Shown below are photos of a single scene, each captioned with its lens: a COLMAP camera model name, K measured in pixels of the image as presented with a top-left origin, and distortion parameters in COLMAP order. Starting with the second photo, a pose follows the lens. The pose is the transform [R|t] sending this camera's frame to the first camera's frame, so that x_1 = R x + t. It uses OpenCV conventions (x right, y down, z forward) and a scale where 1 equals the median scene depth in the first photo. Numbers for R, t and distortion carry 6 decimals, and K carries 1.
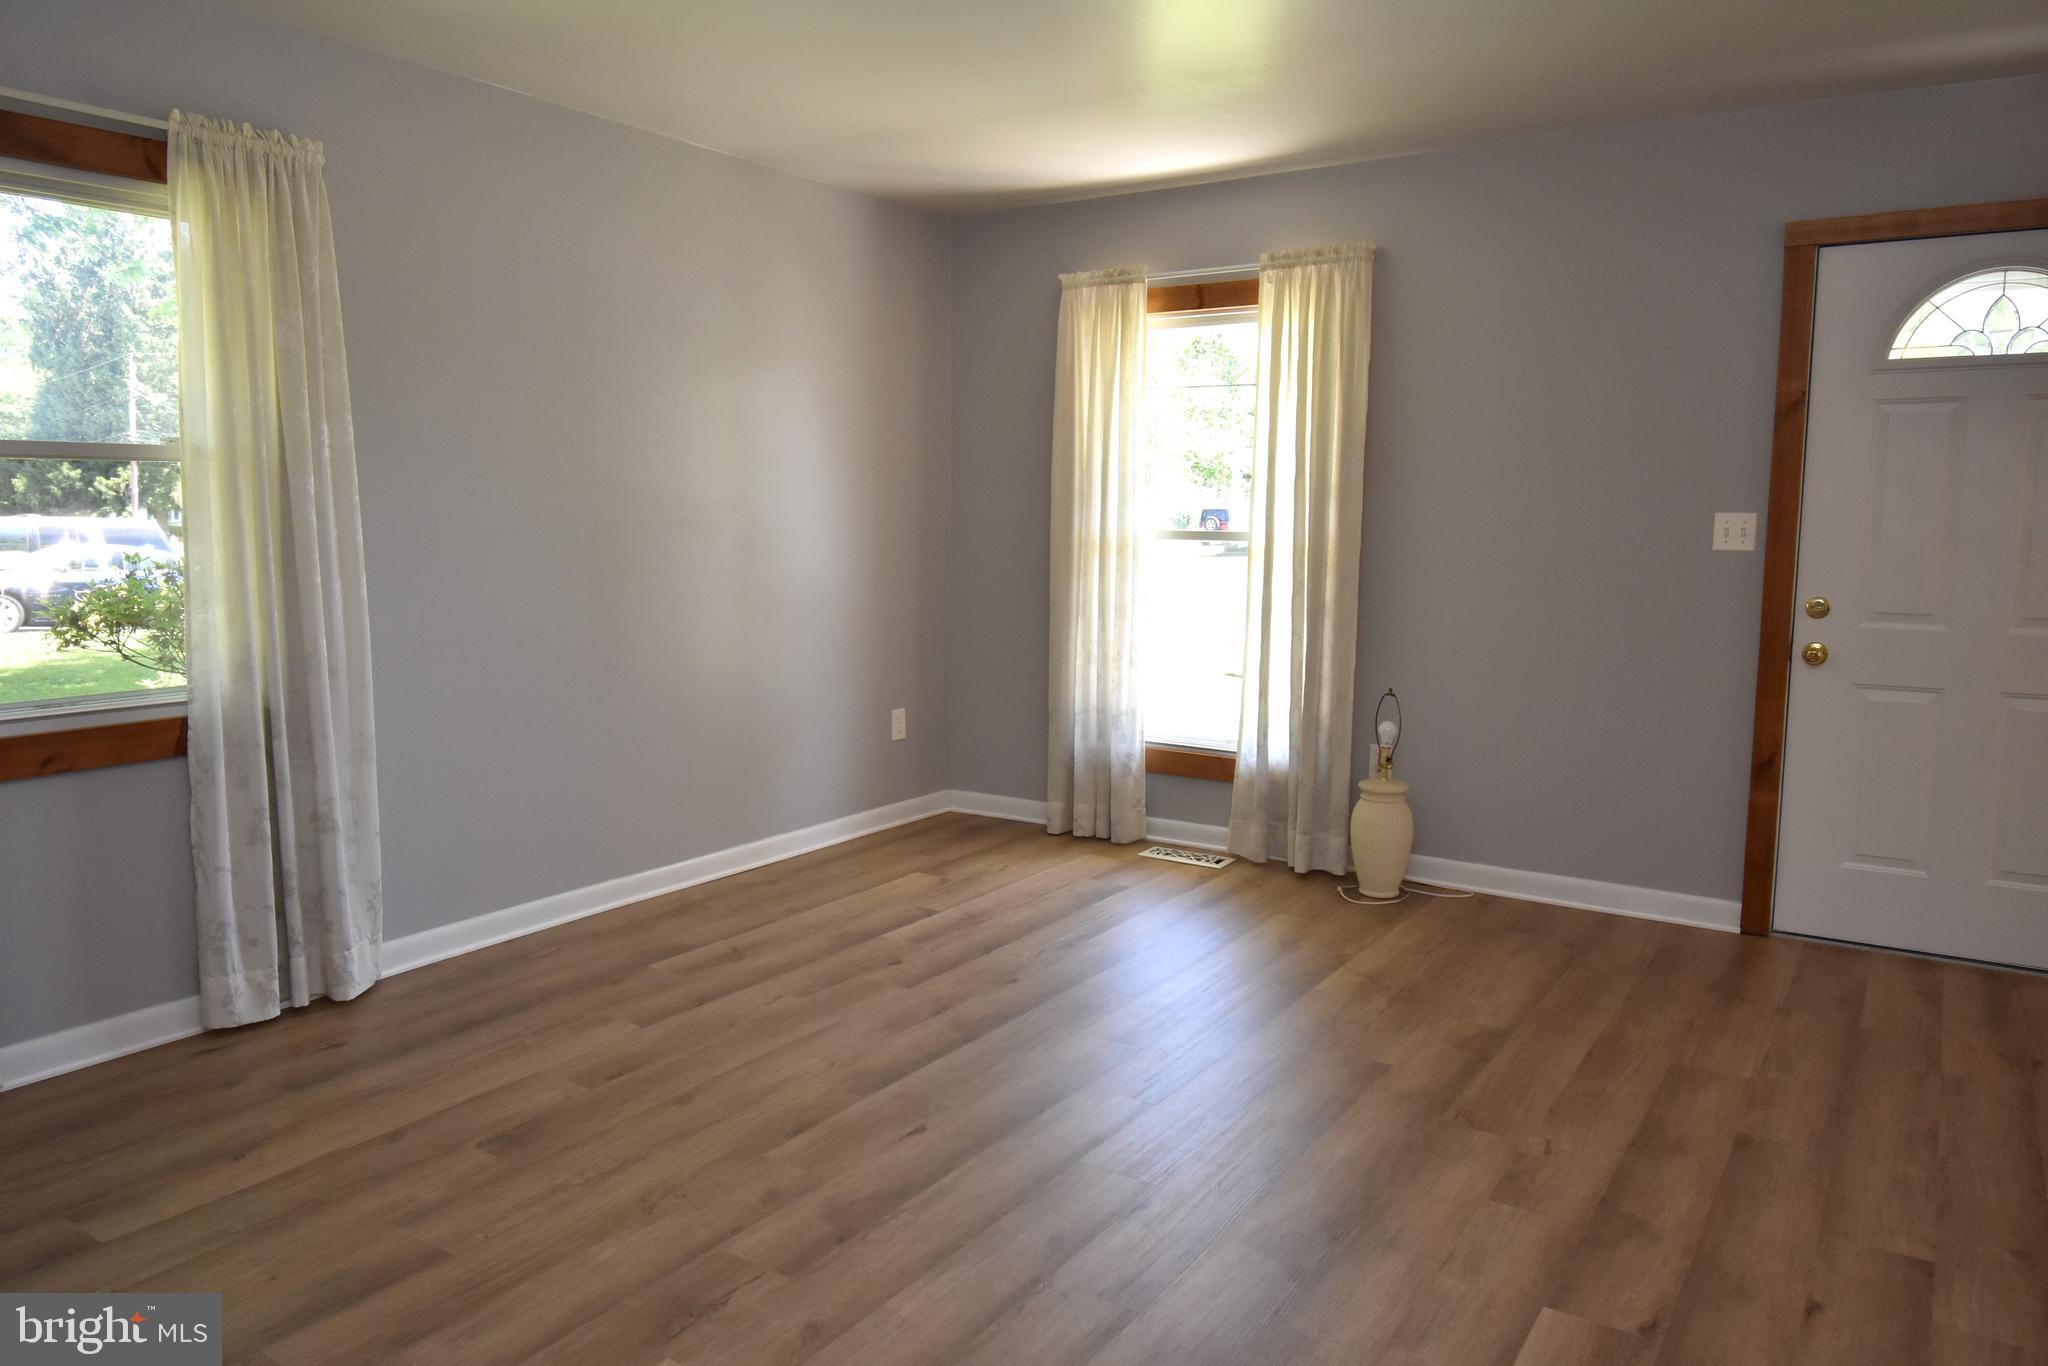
lens RADIAL K [[1383.2, 0, 1024.5], [0, 1383.2, 686.6], [0, 0, 1]] dist [-0.005746, -0.004609]
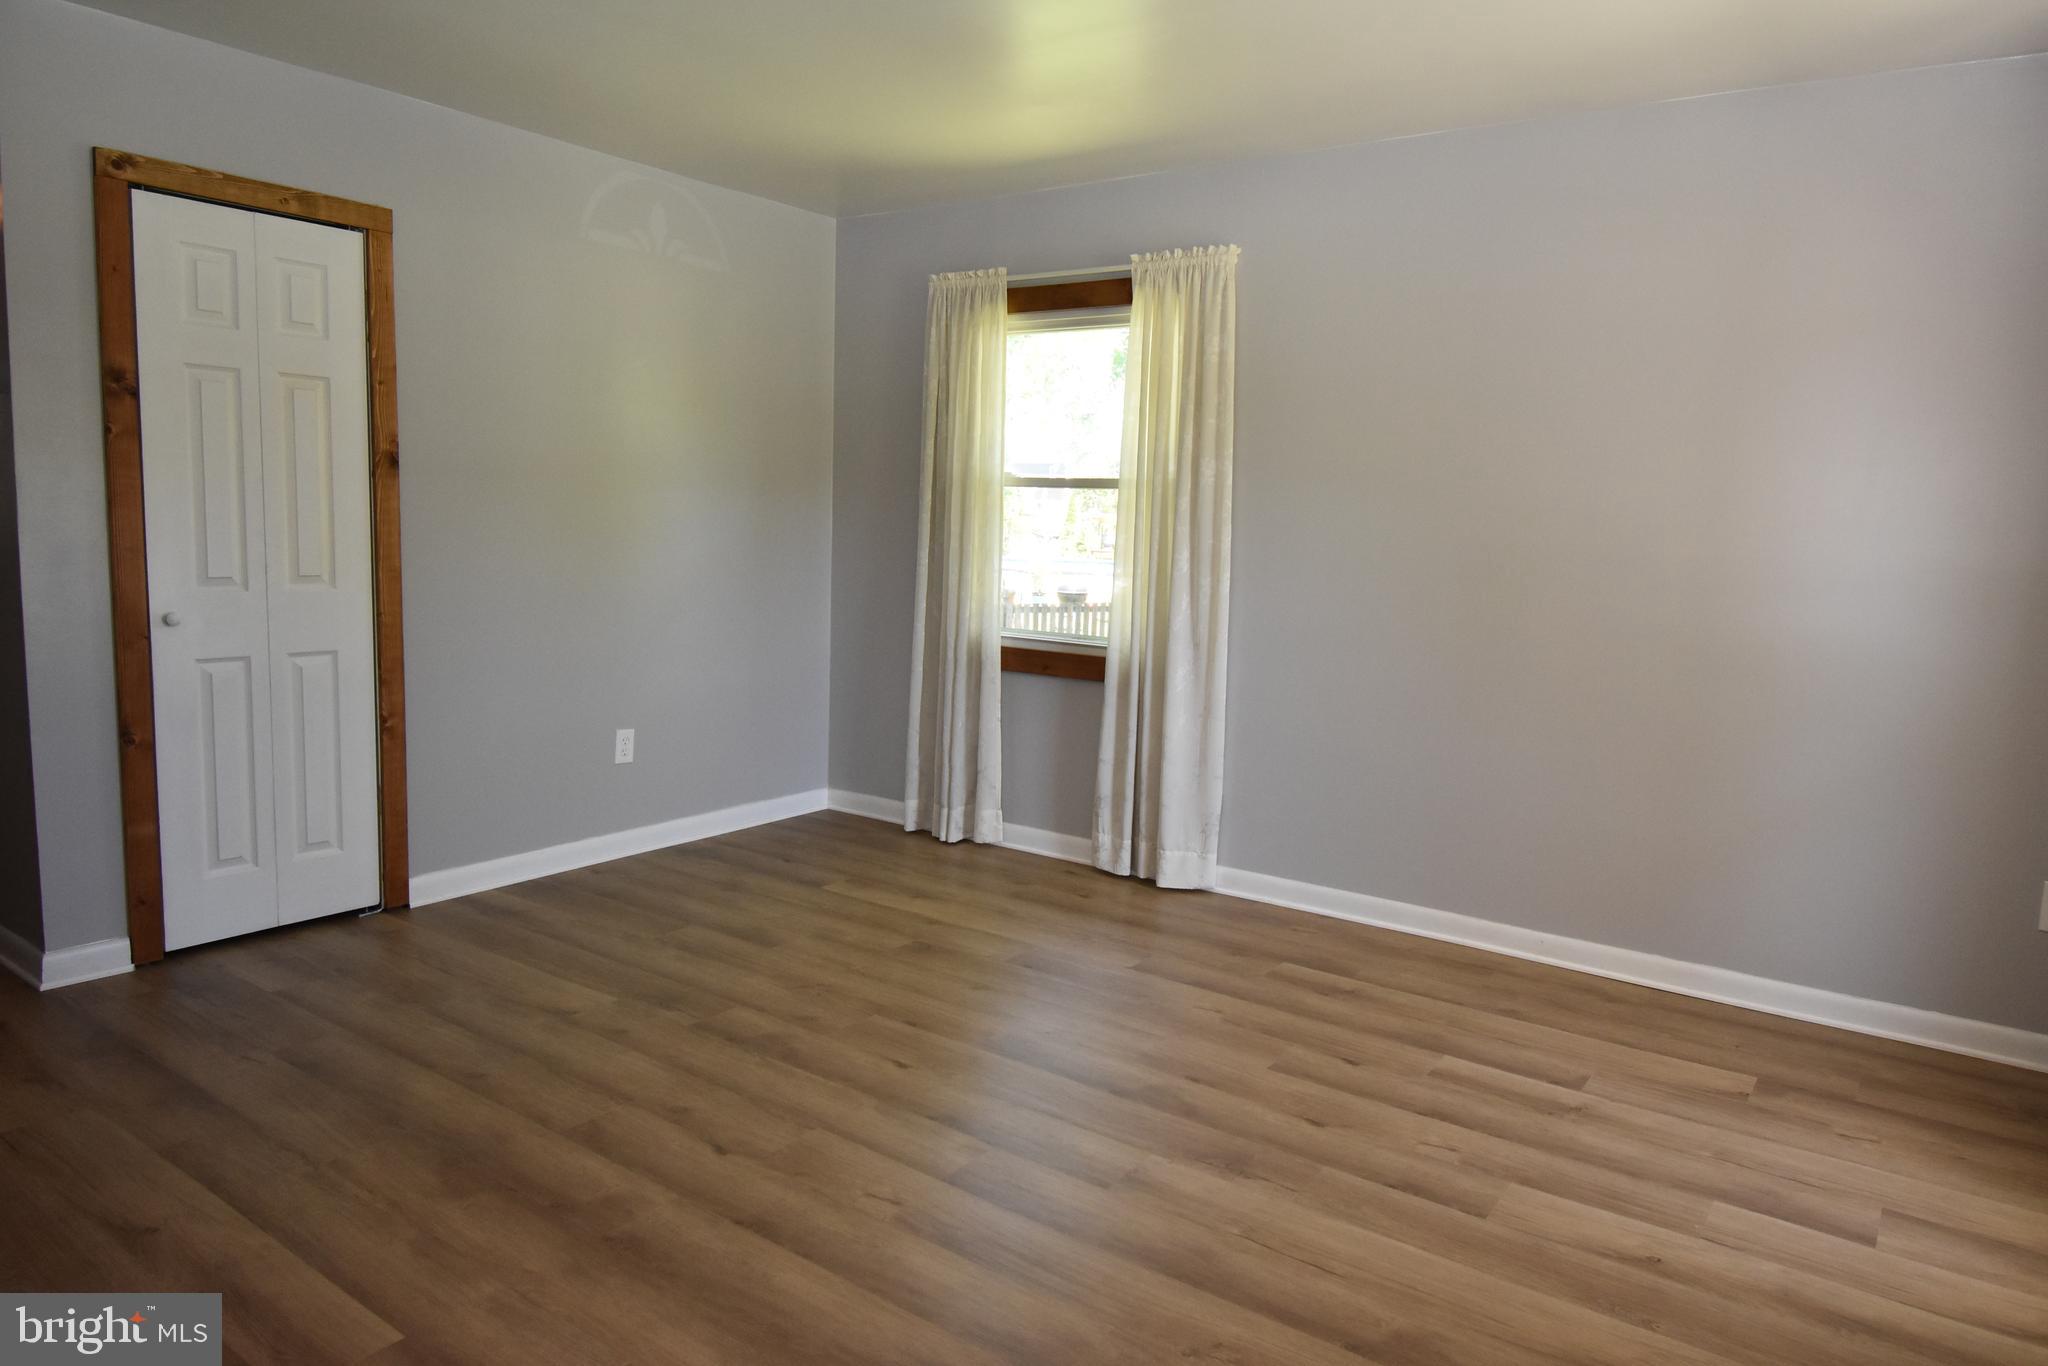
lens RADIAL K [[1313.5, 0, 1023.5], [0, 1313.5, 680.6], [0, 0, 1]] dist [0.014366, -0.023735]
pose [[-0.047976, 0.117642, -0.991897, 0.836196], [-0.159097, 0.979462, 0.123862, -0.117419], [0.986097, 0.163750, -0.028274, 0.959178]]
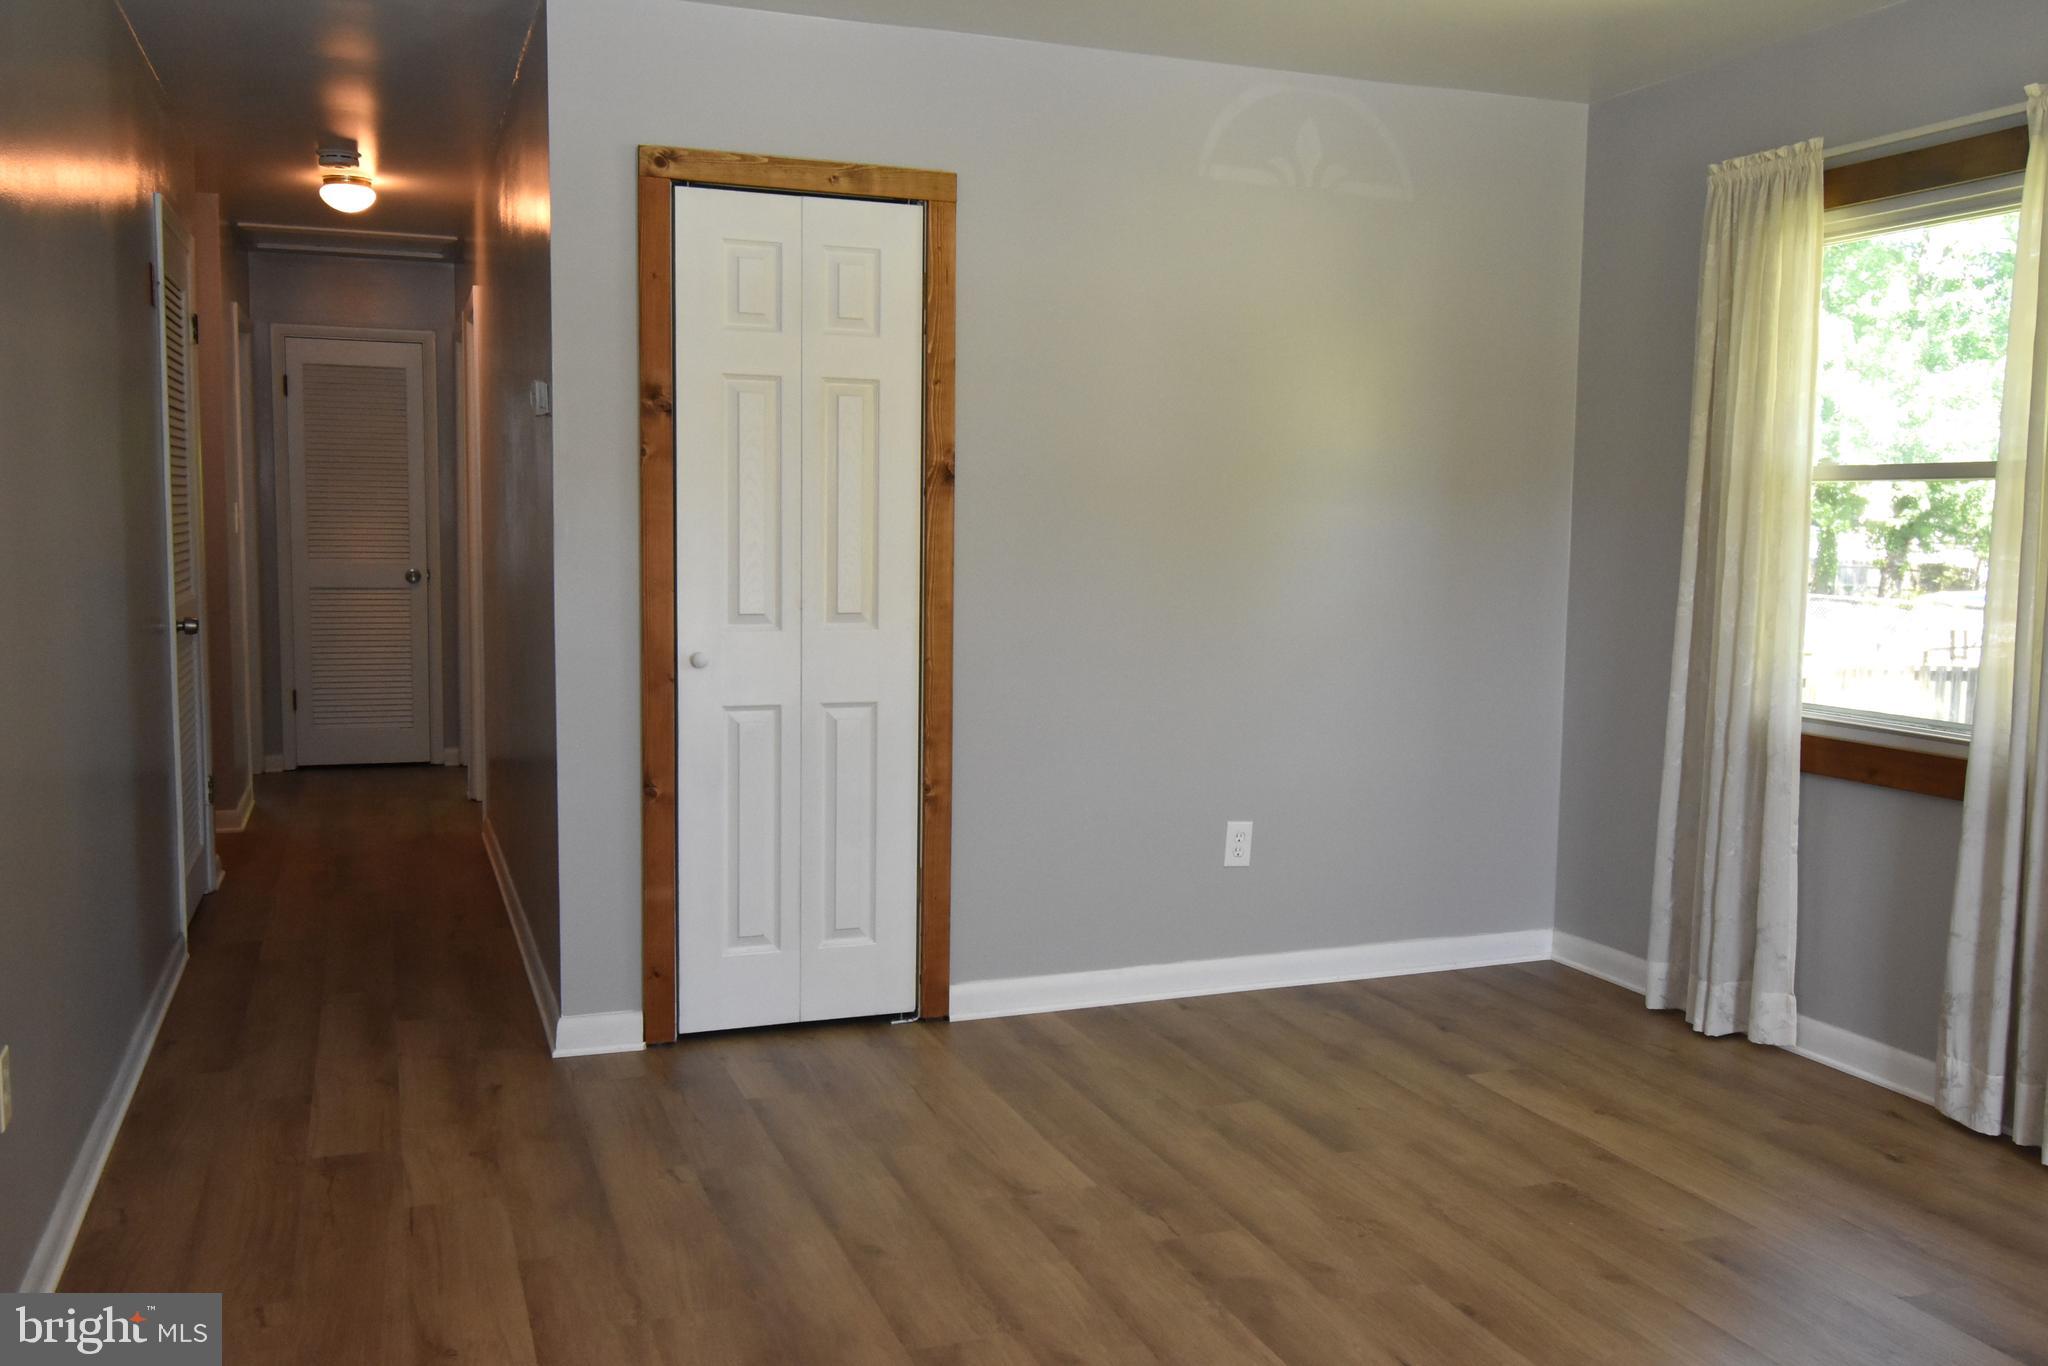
lens RADIAL K [[1725.3, 0, 1009.3], [0, 1725.3, 679.5], [0, 0, 1]] dist [0.006238, -0.027975]
pose [[-0.595013, 0.063337, -0.801217, 0.668526], [-0.116352, 0.979600, 0.163846, -0.141505], [0.795250, 0.190714, -0.575505, 1.143131]]
